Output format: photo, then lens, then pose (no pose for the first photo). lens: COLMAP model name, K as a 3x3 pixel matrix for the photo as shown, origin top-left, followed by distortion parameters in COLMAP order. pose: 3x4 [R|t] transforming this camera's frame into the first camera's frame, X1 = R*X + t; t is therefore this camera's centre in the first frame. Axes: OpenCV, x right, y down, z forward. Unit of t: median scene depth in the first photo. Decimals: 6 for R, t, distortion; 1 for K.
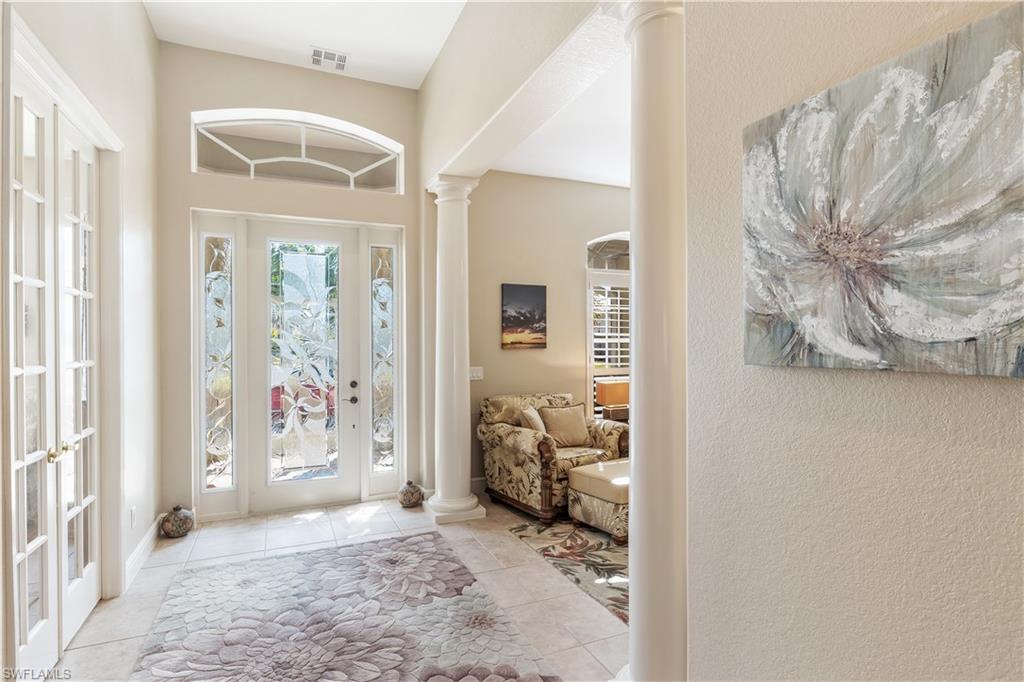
lens RADIAL K [[518.6, 0, 514.1], [0, 518.6, 344.2], [0, 0, 1]] dist [-0.006826, 0.000850]
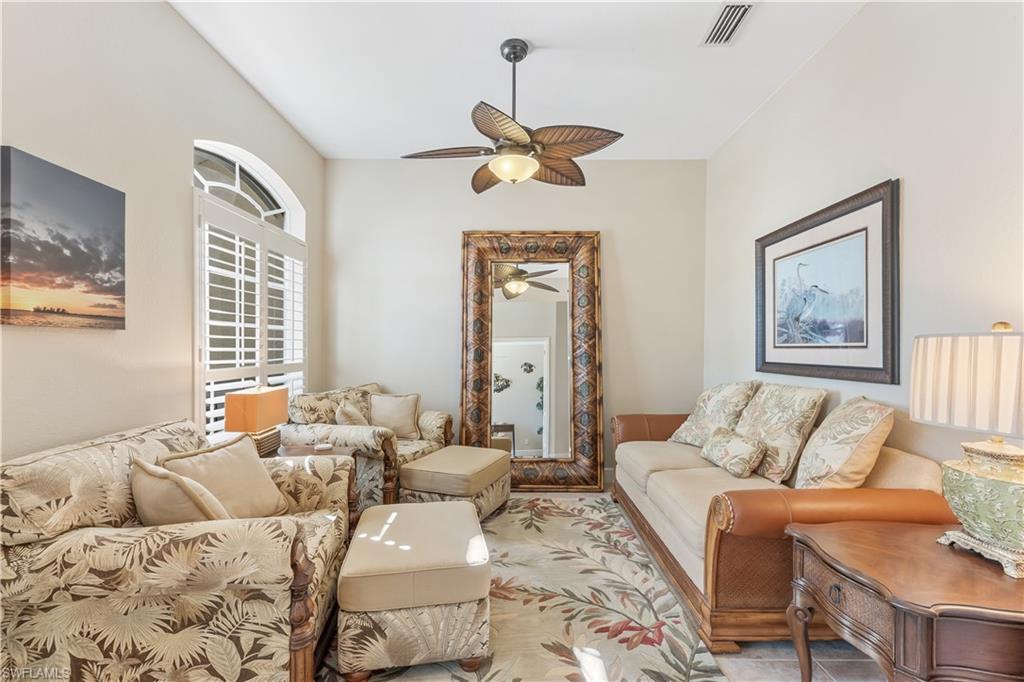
lens RADIAL K [[435.5, 0, 514.2], [0, 435.5, 351.9], [0, 0, 1]] dist [-0.000081, 0.000090]
pose [[0.403575, 0.001241, 0.914946, -0.156775], [-0.007673, 0.999969, 0.002028, 0.024987], [-0.914915, -0.007839, 0.403571, 0.545091]]
